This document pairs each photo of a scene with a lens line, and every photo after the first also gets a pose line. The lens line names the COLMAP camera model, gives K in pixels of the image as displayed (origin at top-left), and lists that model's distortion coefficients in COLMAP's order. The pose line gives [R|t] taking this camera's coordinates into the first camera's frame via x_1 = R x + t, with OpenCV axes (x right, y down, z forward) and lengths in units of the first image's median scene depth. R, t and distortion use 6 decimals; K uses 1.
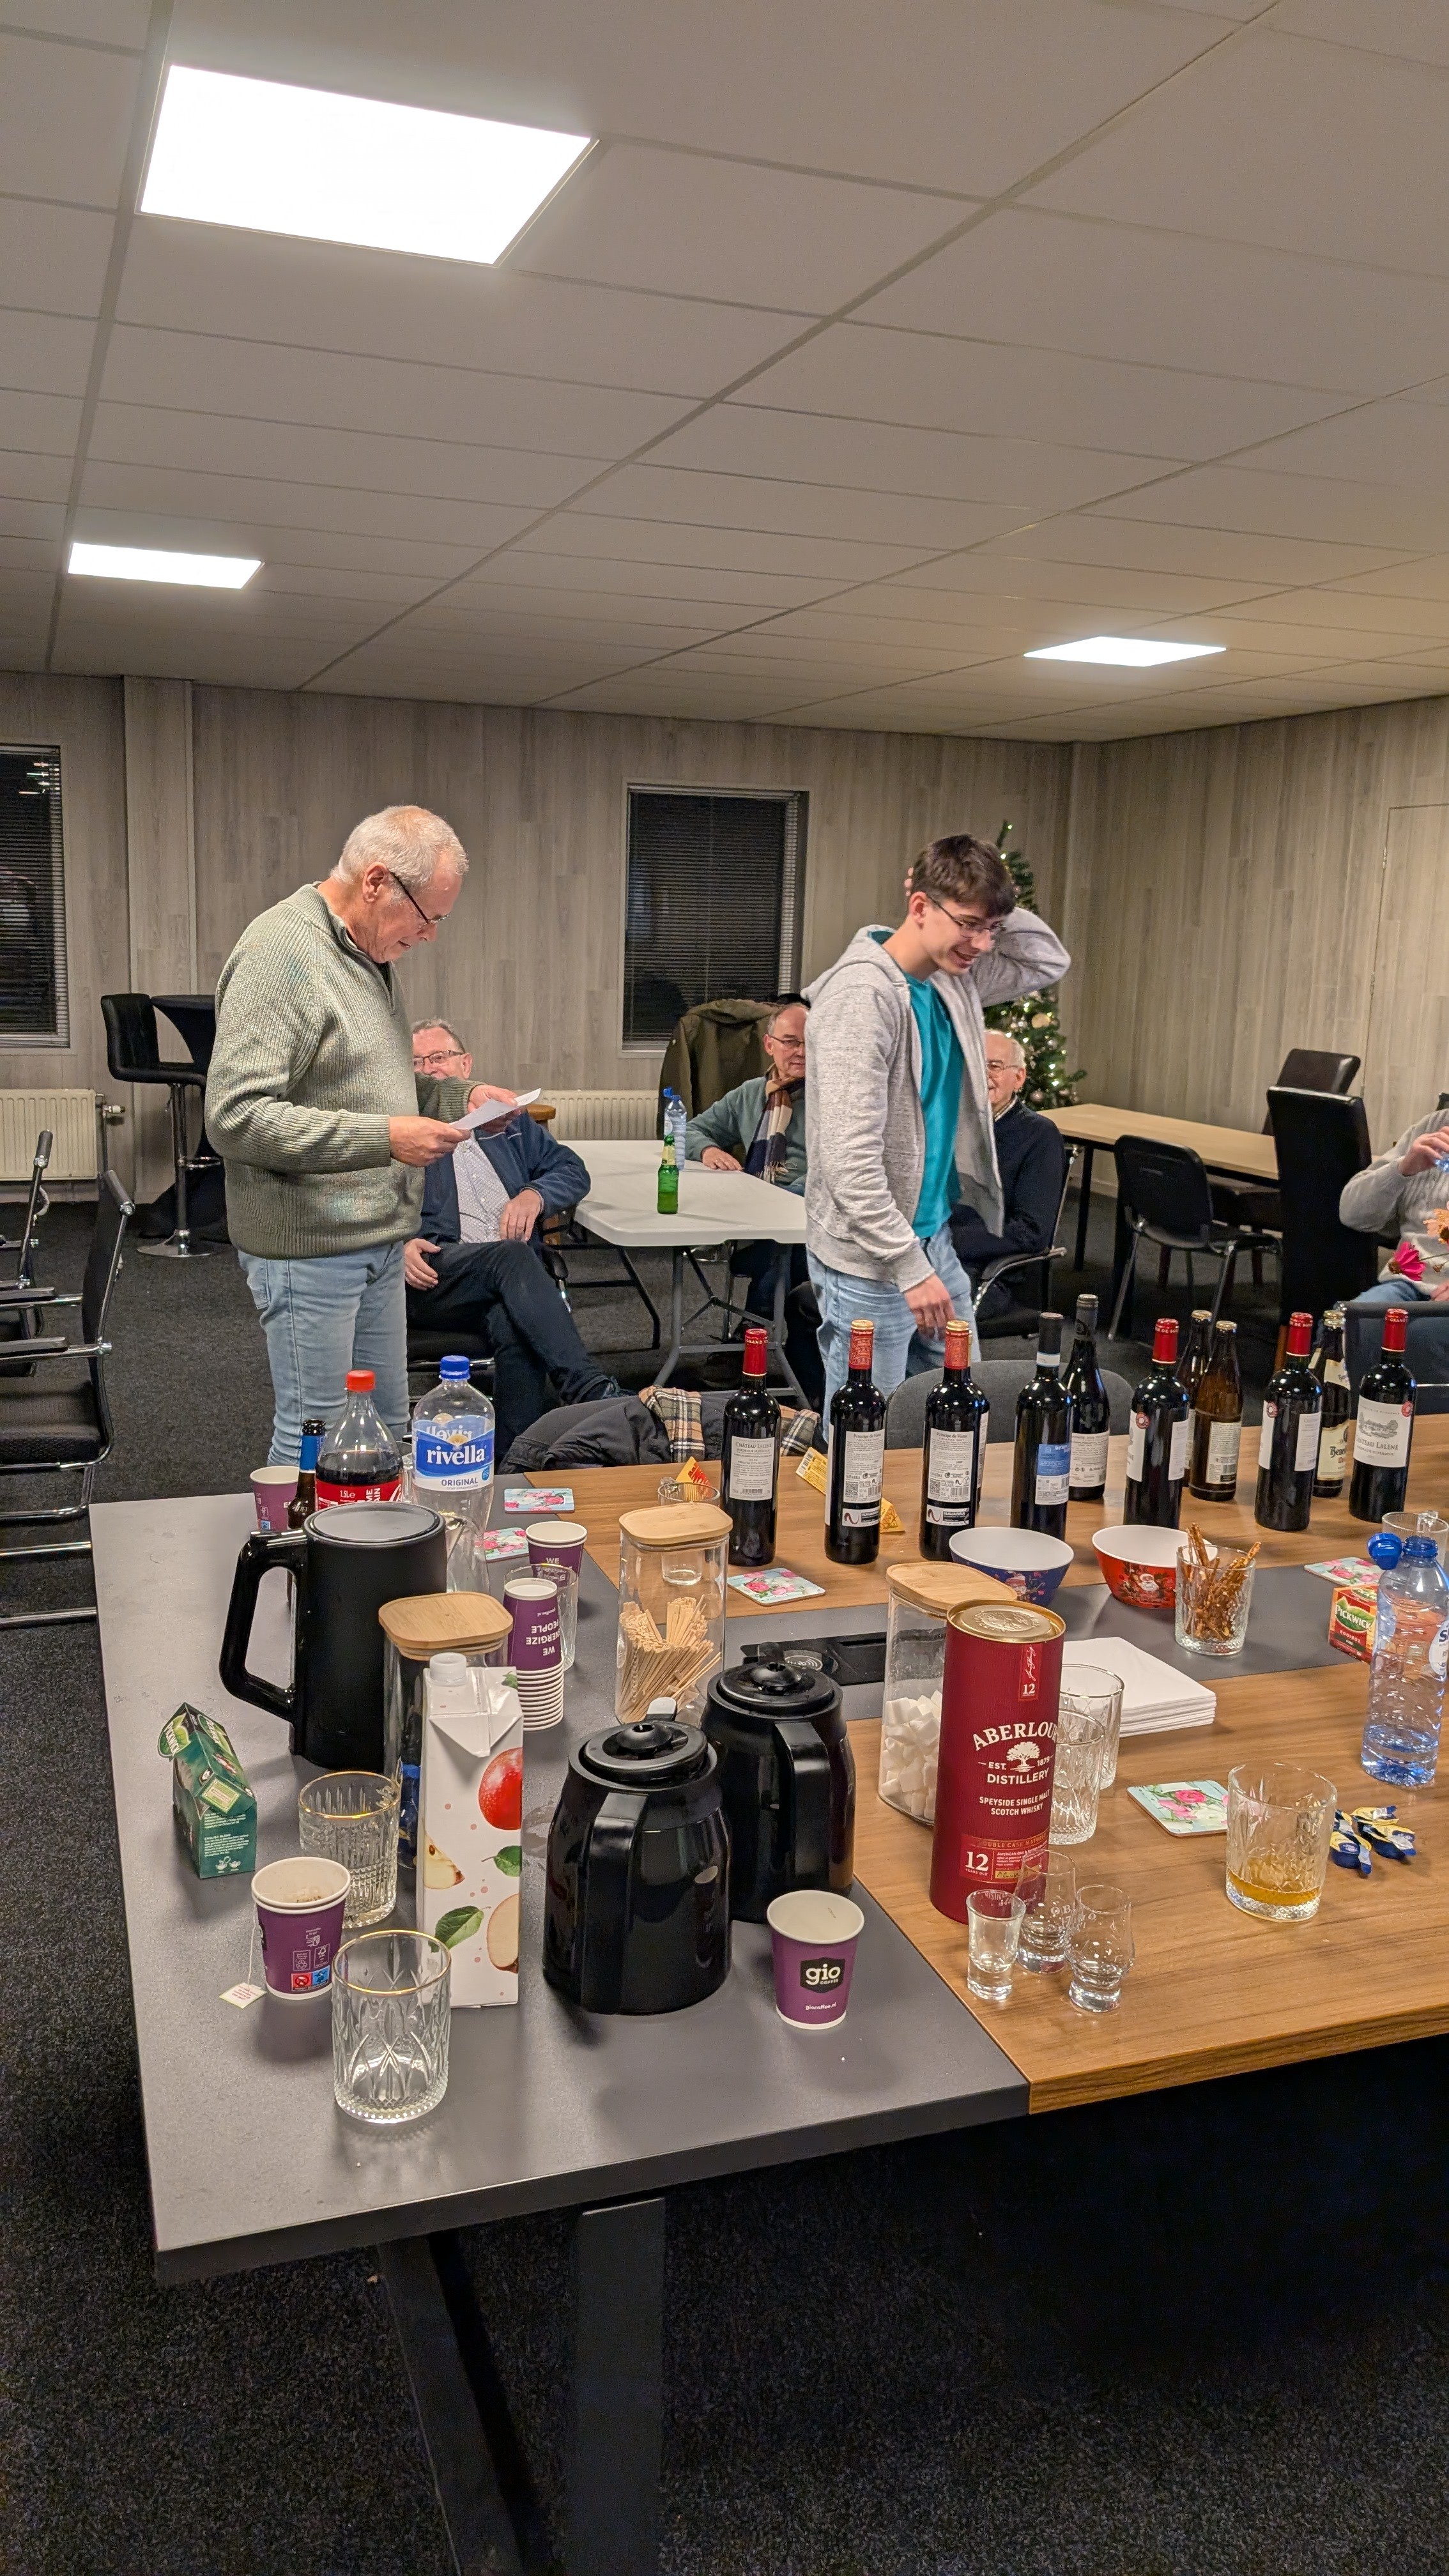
lens RADIAL K [[1887.1, 0, 725.2], [0, 1887.1, 1242.5], [0, 0, 1]] dist [0.021671, -0.003037]
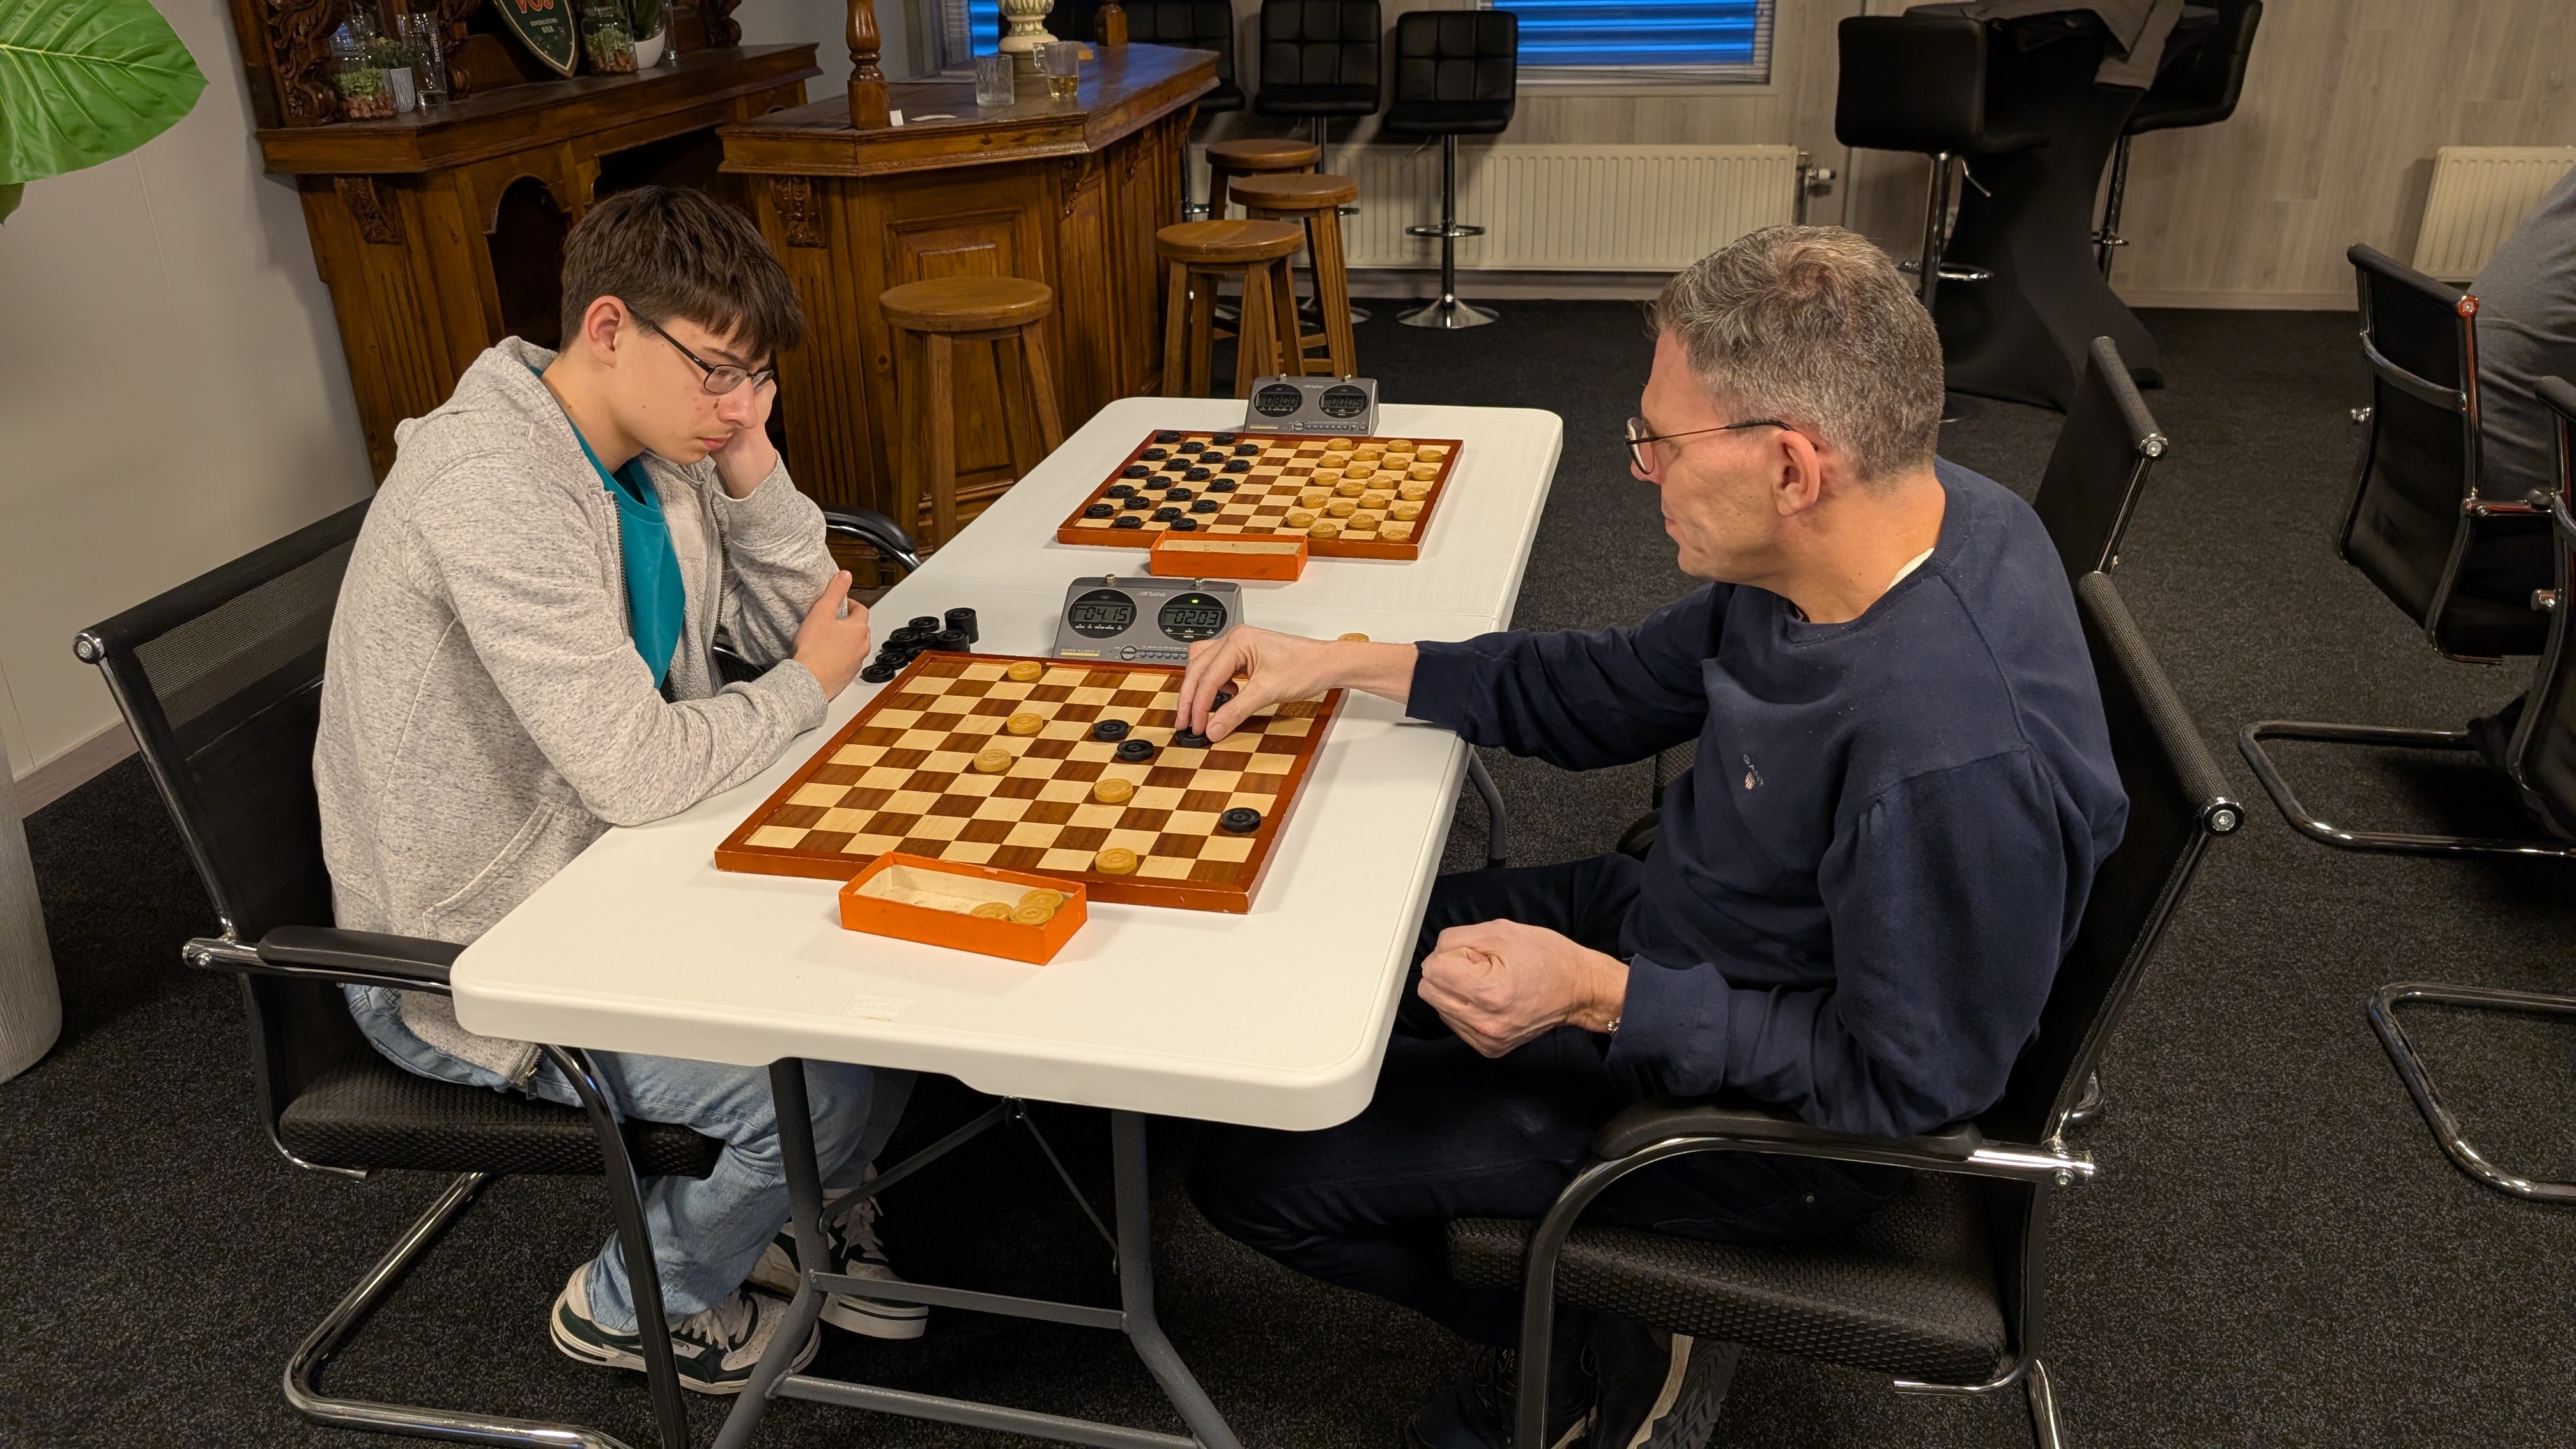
lens RADIAL K [[1814.3, 0, 1279.3], [0, 1814.3, 670.8], [0, 0, 1]] dist [-0.001723, -0.002979]
pose [[0.854042, 0.157548, -0.495772, -0.127174], [-0.037282, 0.969122, 0.243747, -0.047108], [0.518866, -0.189687, 0.833545, 0.285055]]
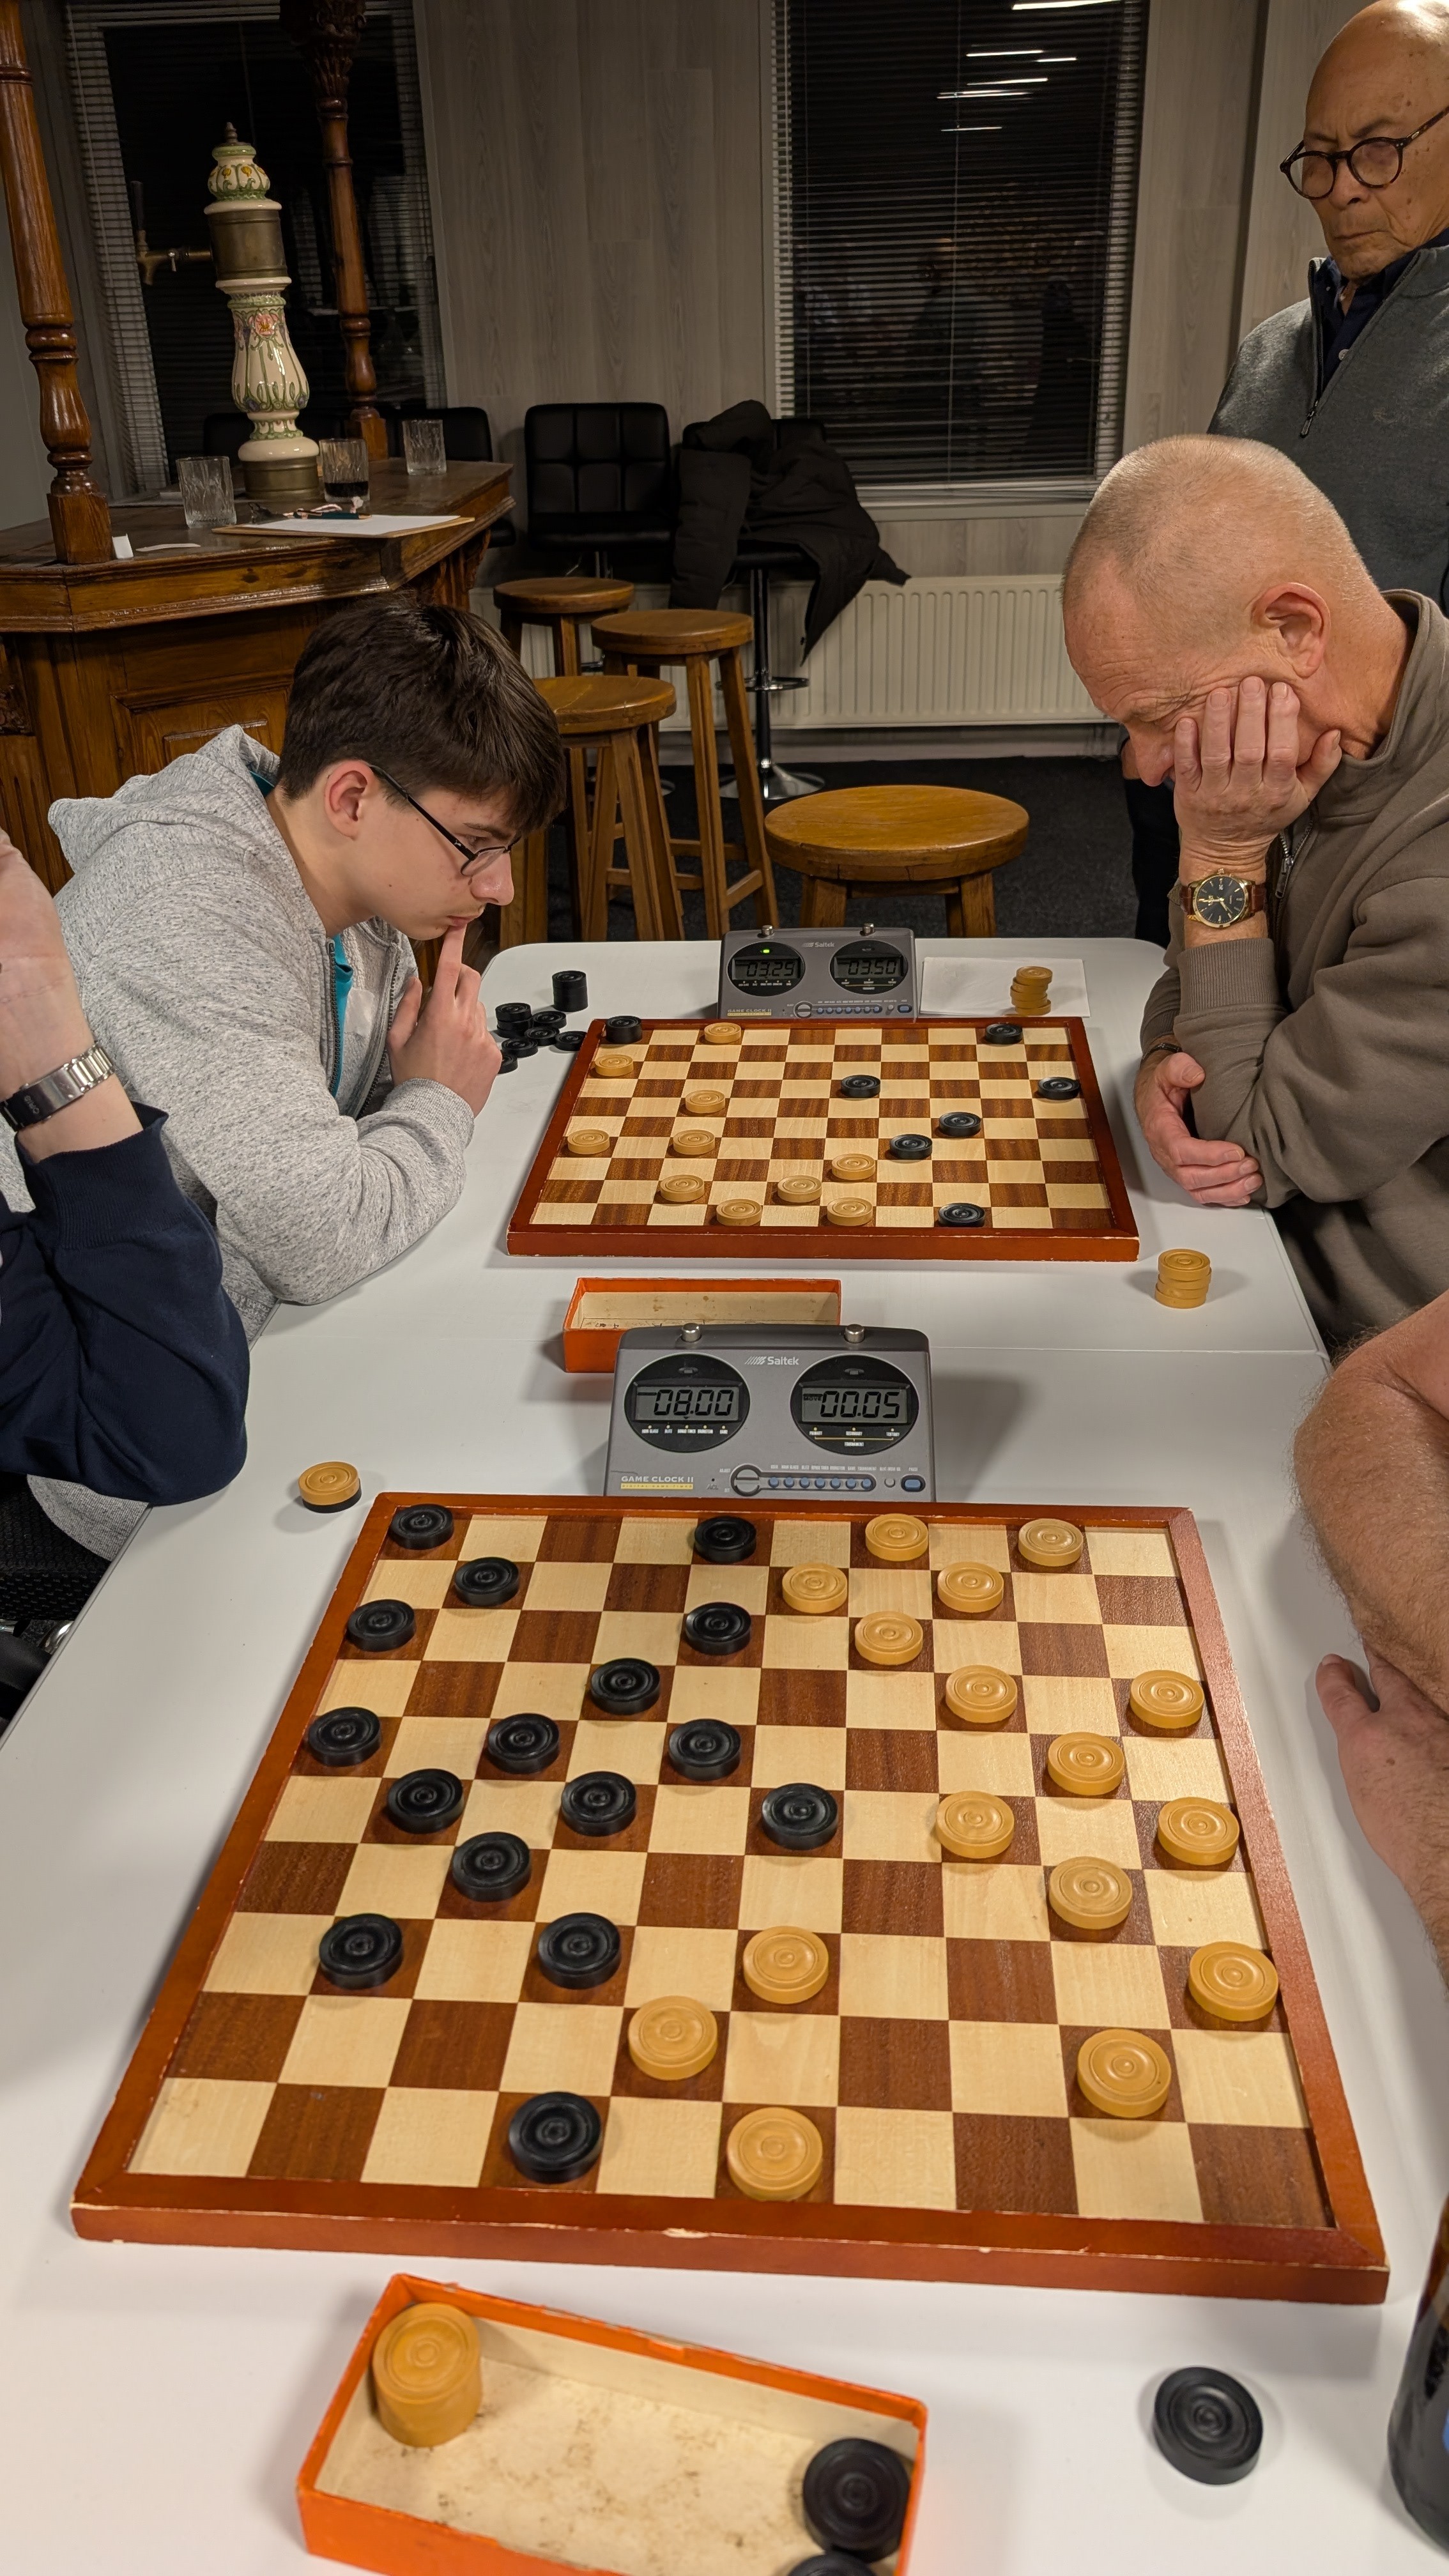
lens RADIAL K [[1857.3, 0, 724.5], [0, 1857.3, 1288.0], [0, 0, 1]] dist [-0.179213, 0.277559]
pose [[0.918168, 0.138838, -0.371067, -0.208218], [-0.015071, 0.948150, 0.317466, -0.045711], [0.395904, -0.285895, 0.872654, 0.354317]]
